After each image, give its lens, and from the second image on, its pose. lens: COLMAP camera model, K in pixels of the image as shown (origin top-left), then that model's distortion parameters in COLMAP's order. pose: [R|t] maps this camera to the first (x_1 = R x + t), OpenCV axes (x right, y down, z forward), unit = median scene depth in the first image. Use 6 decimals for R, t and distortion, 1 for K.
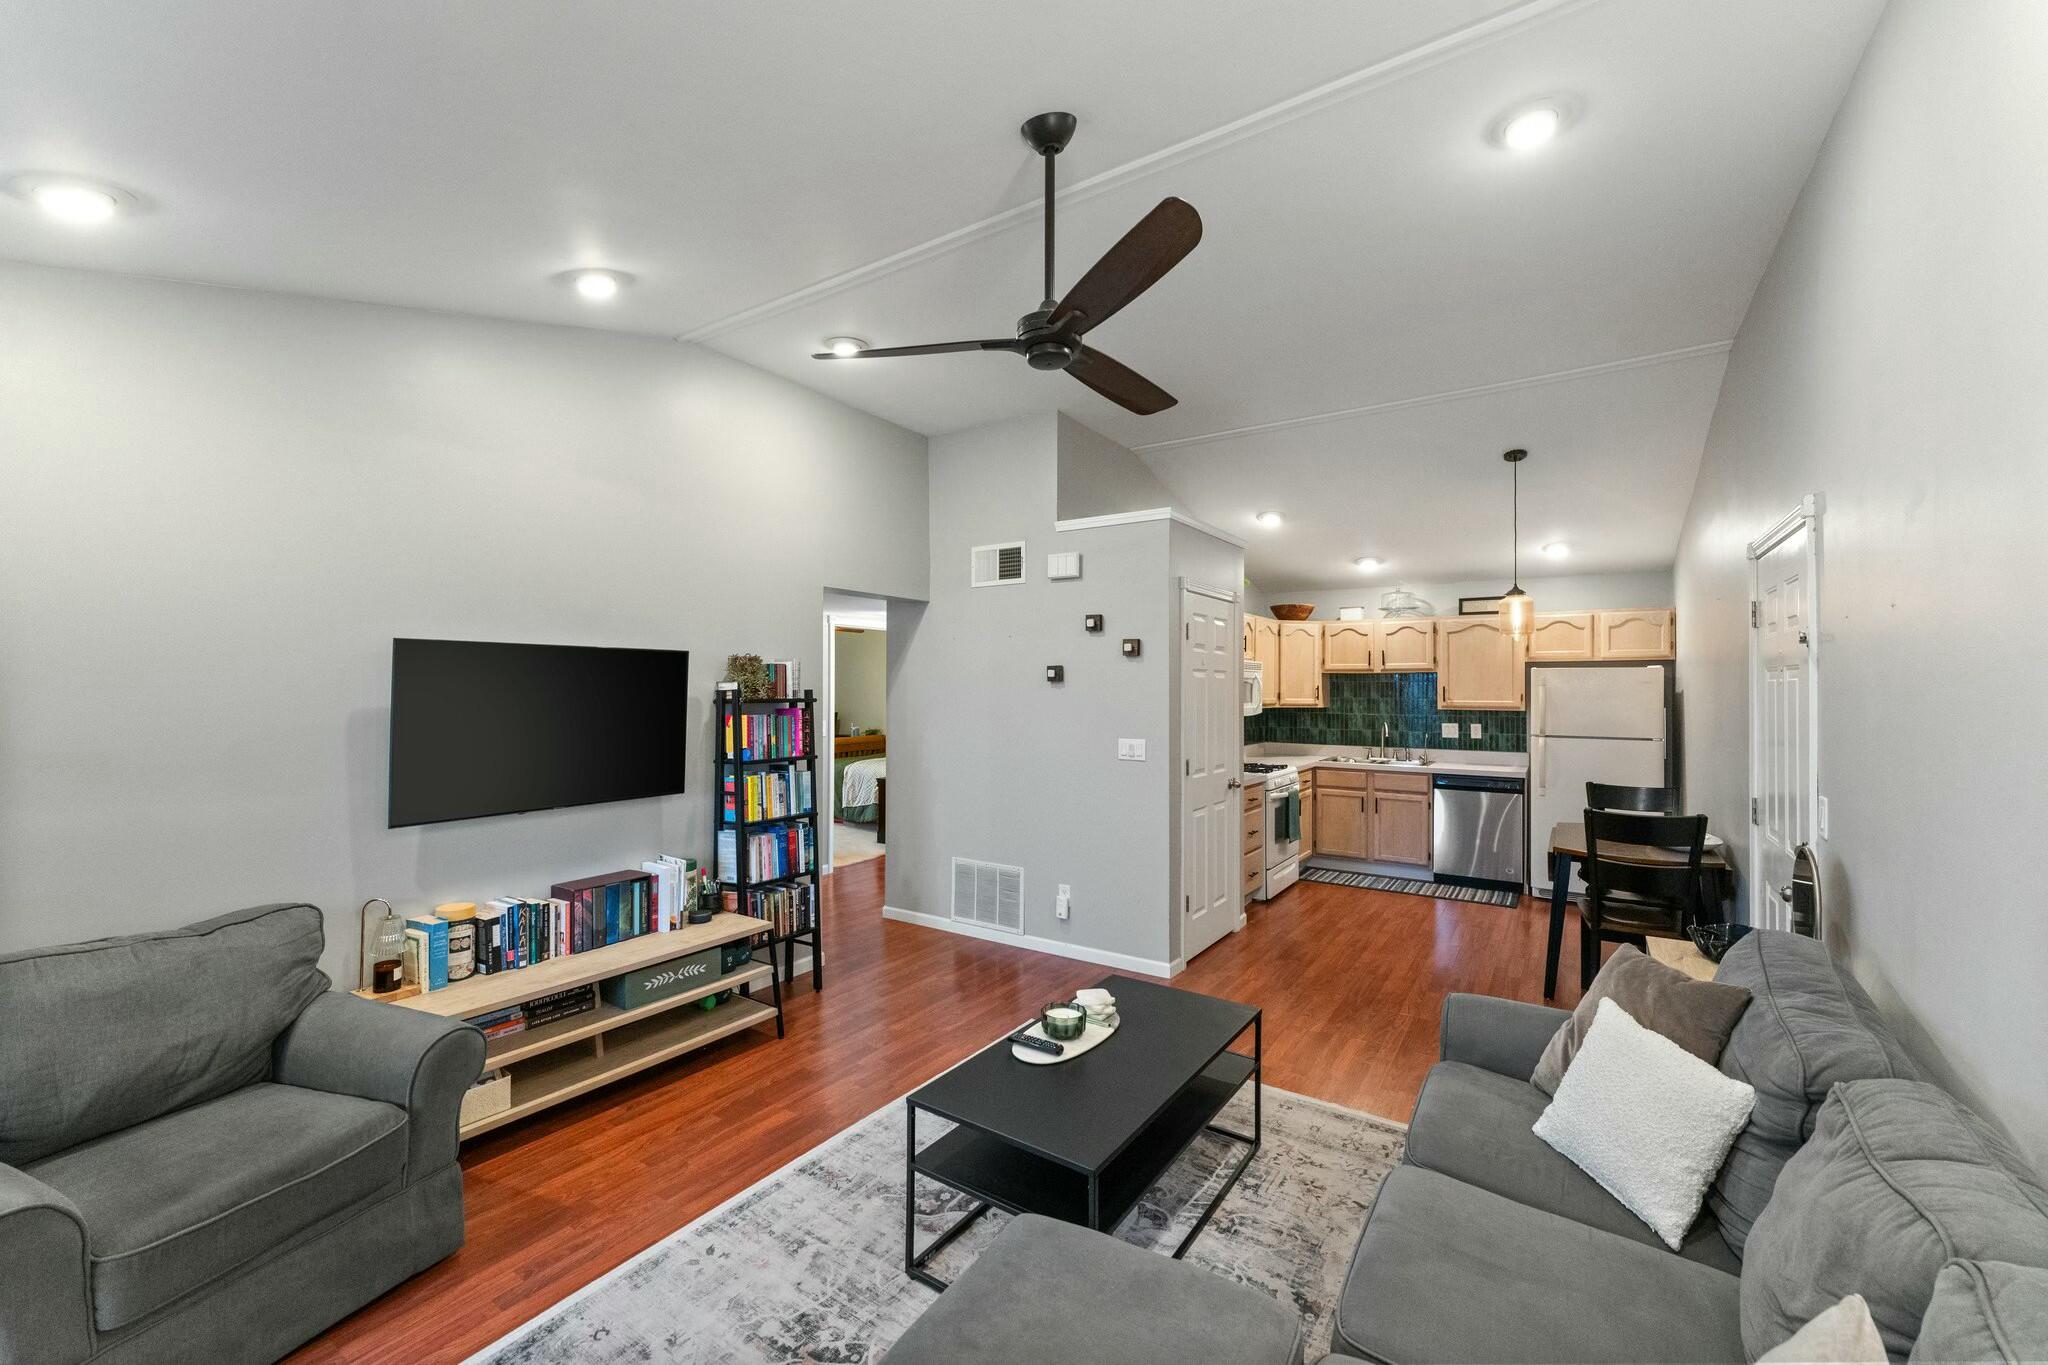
lens RADIAL K [[823.8, 0, 1003.2], [0, 823.8, 686.3], [0, 0, 1]] dist [-0.000721, 0.000316]
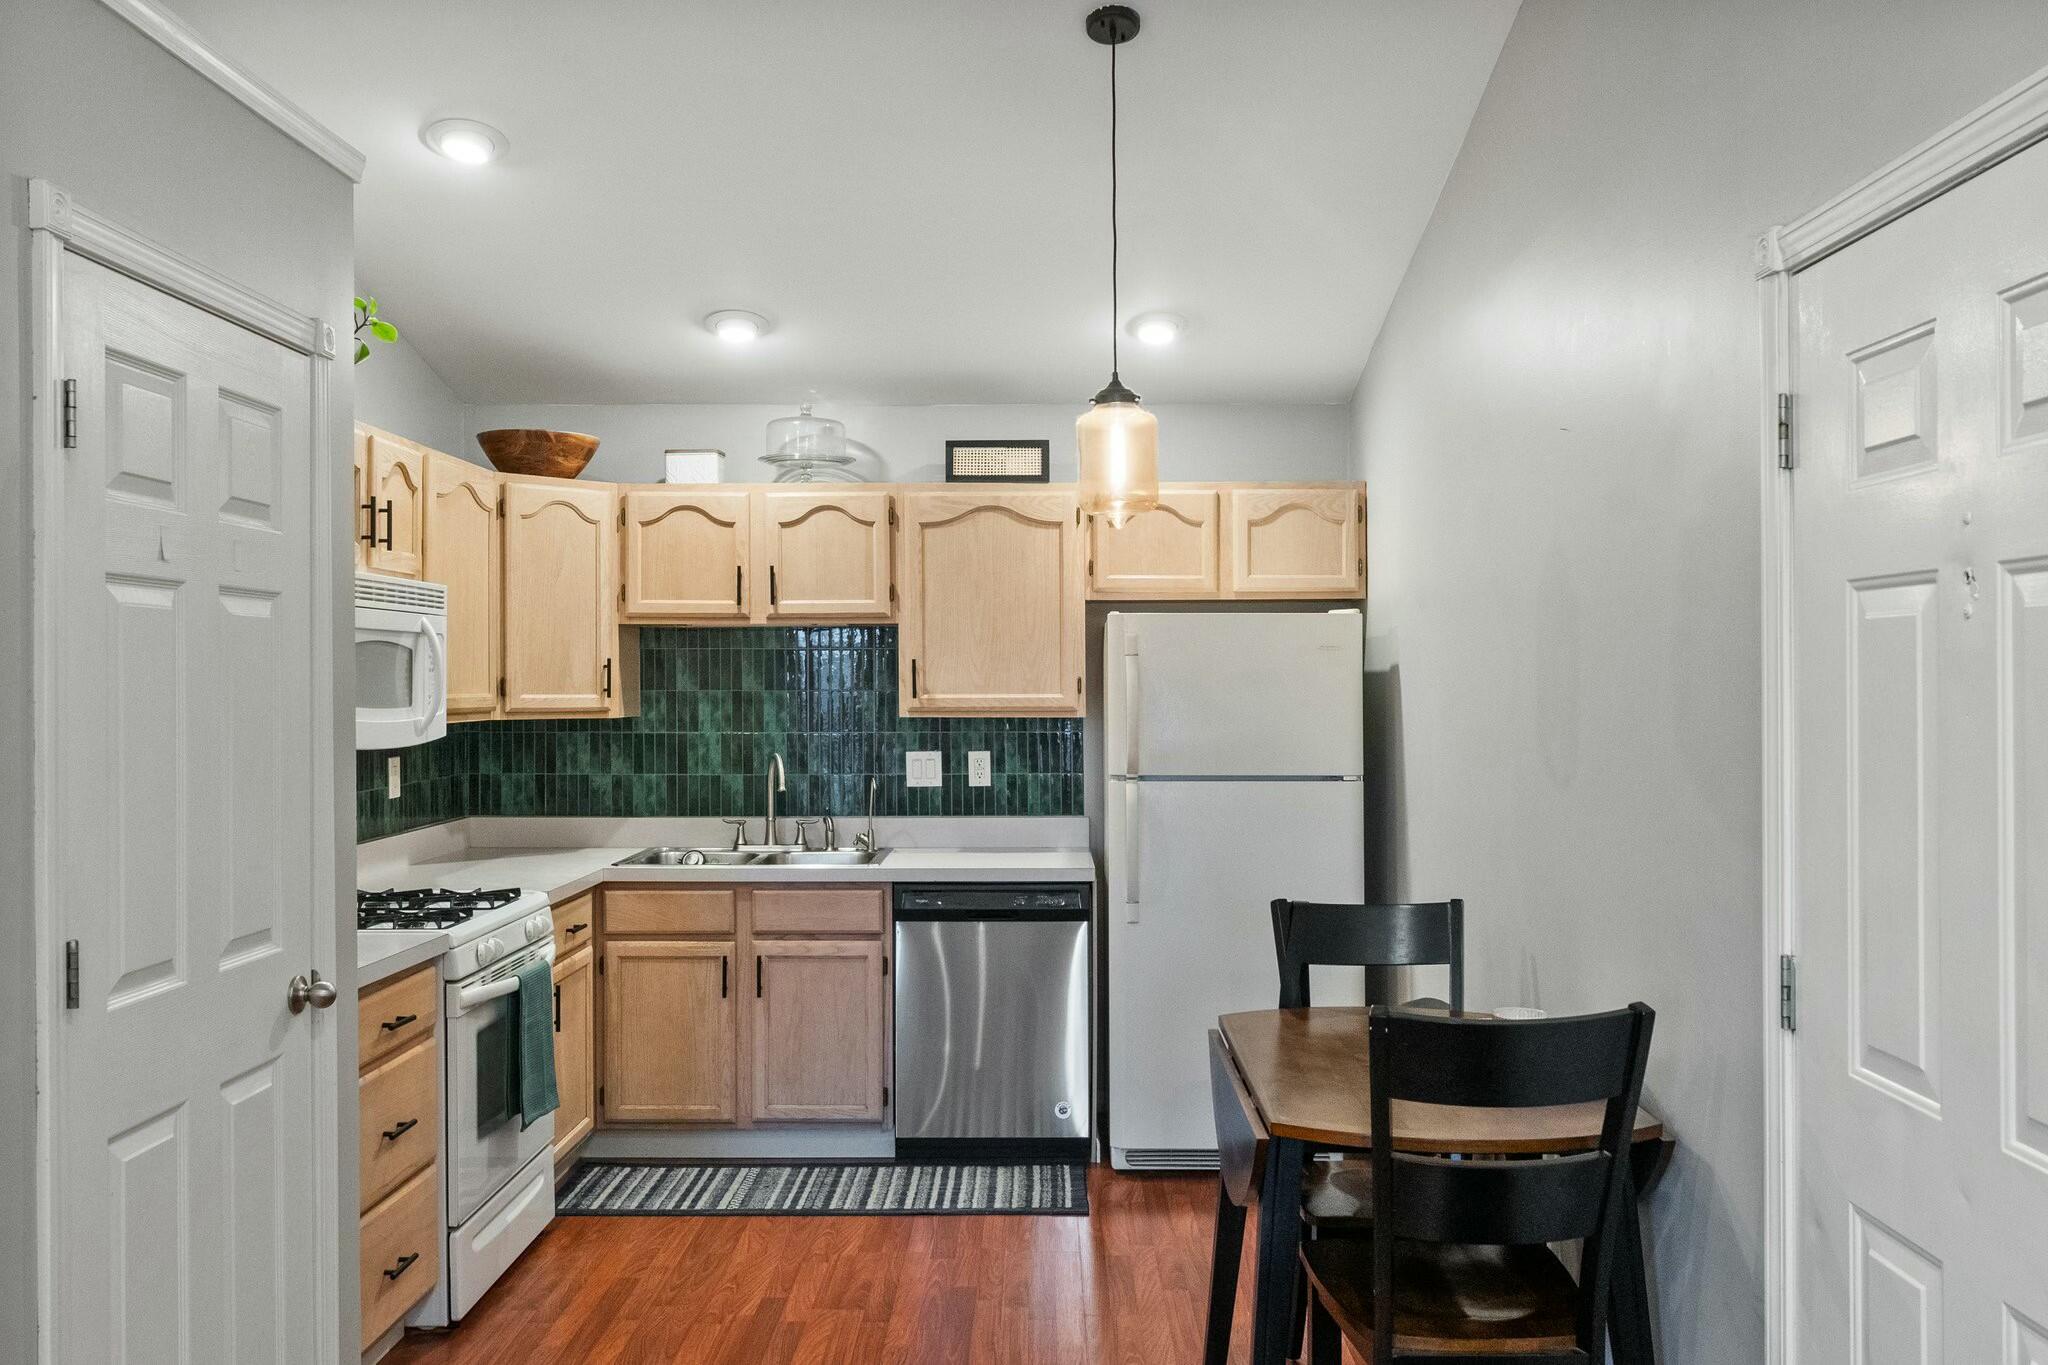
lens RADIAL K [[1709.2, 0, 1033.1], [0, 1709.2, 686.6], [0, 0, 1]] dist [0.003449, -0.002650]
pose [[0.825436, -0.006679, 0.564457, 0.118581], [0.003184, 0.999969, 0.007175, 0.007603], [-0.564487, -0.004126, 0.825432, 0.289764]]
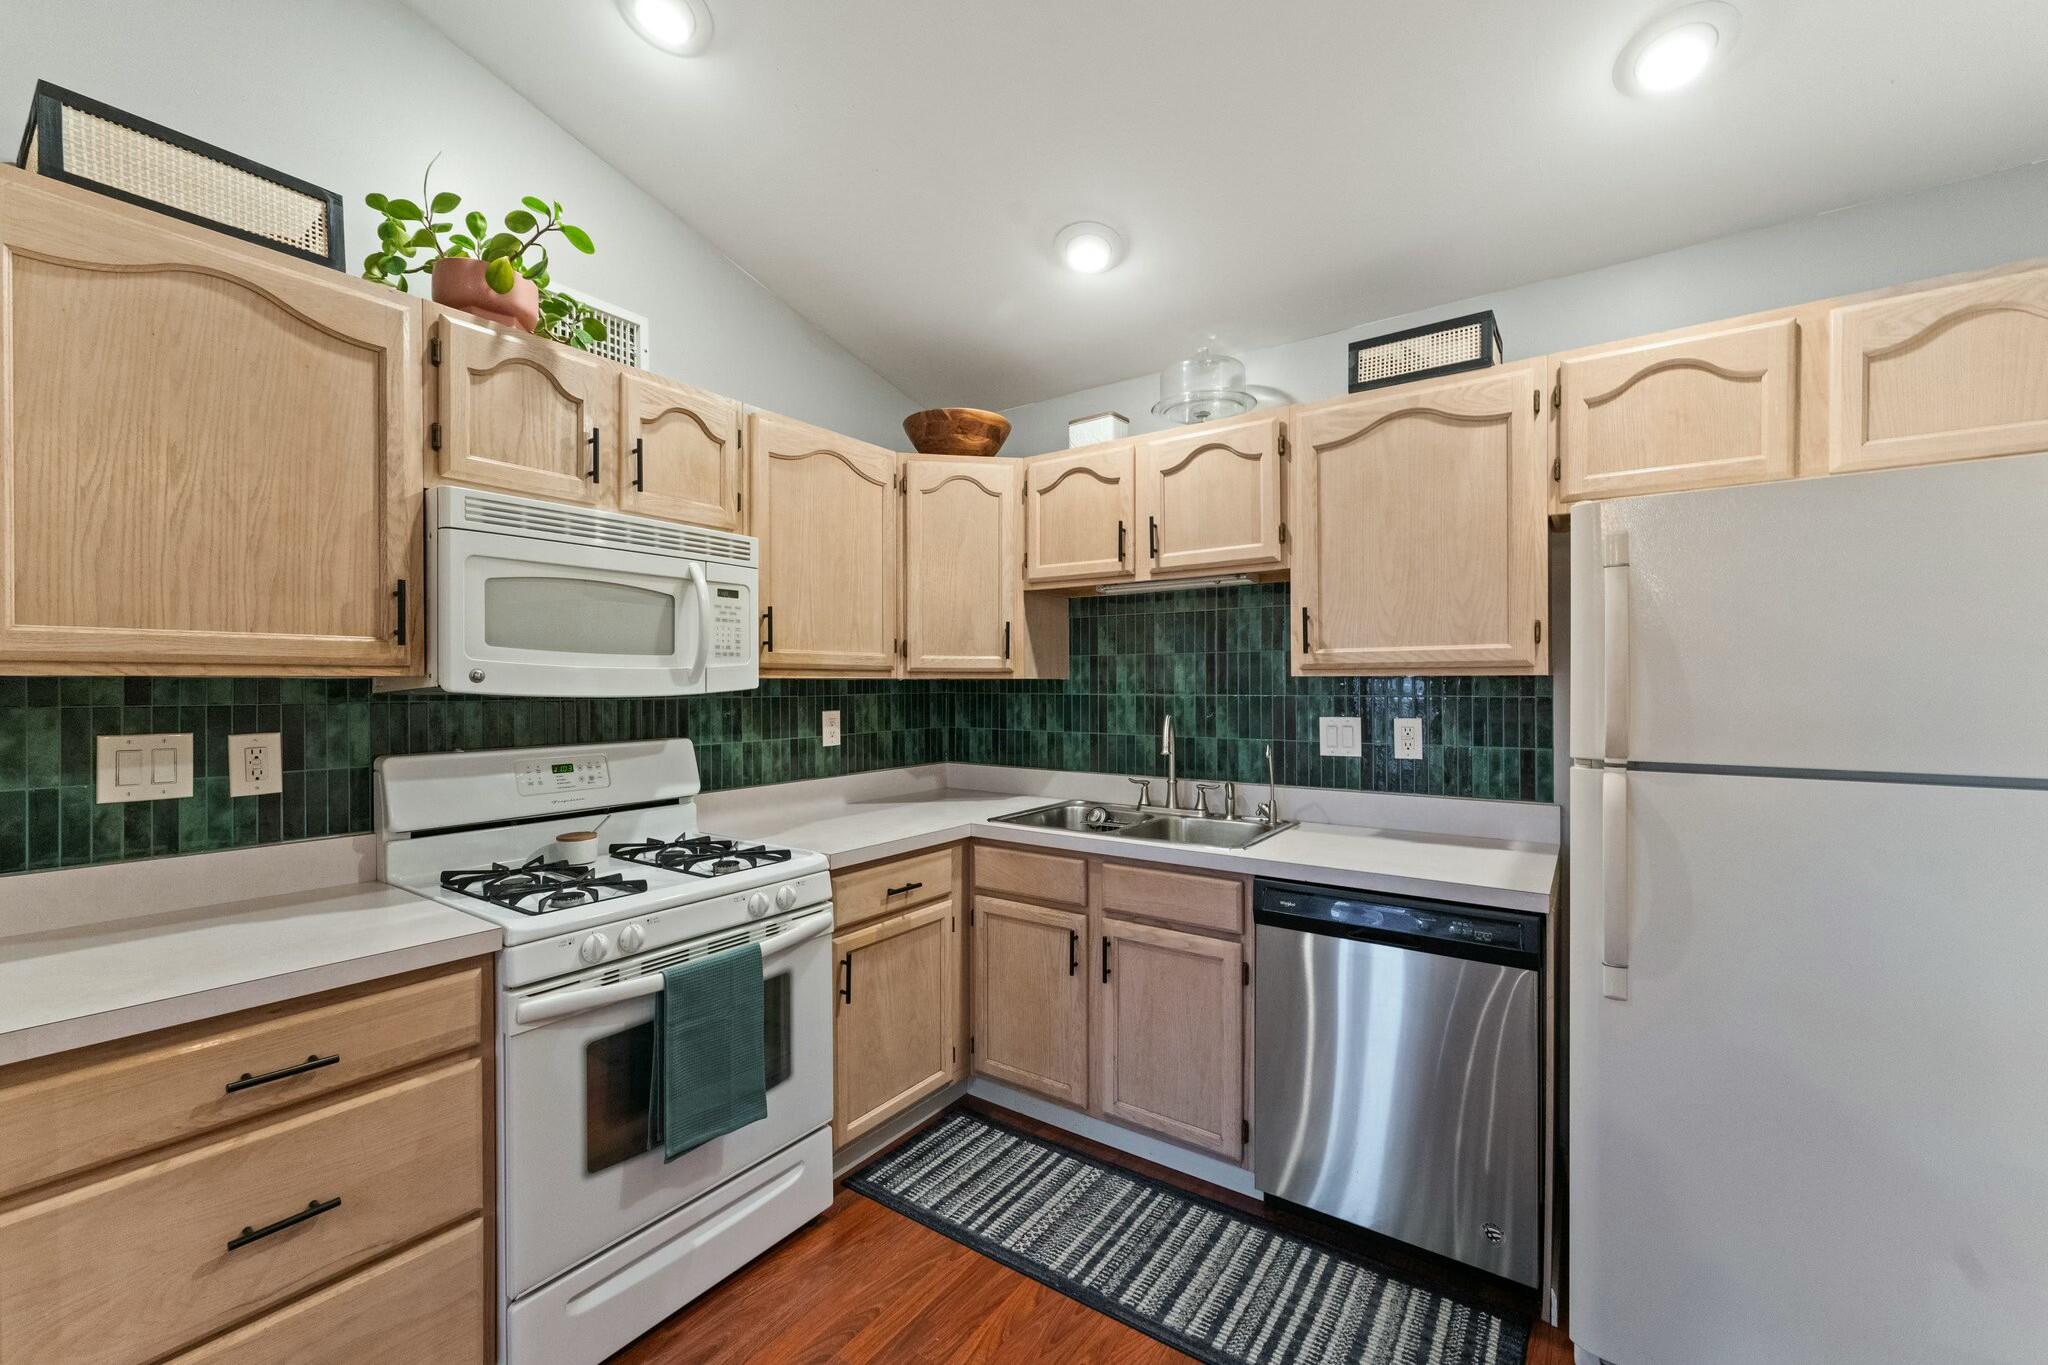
lens RADIAL K [[823.8, 0, 1007.8], [0, 823.8, 693.0], [0, 0, 1]] dist [-0.000721, 0.000316]
pose [[0.999800, -0.006312, -0.019001, 0.422449], [0.006561, 0.999893, 0.013077, 0.030059], [0.018916, -0.013199, 0.999734, 0.664523]]
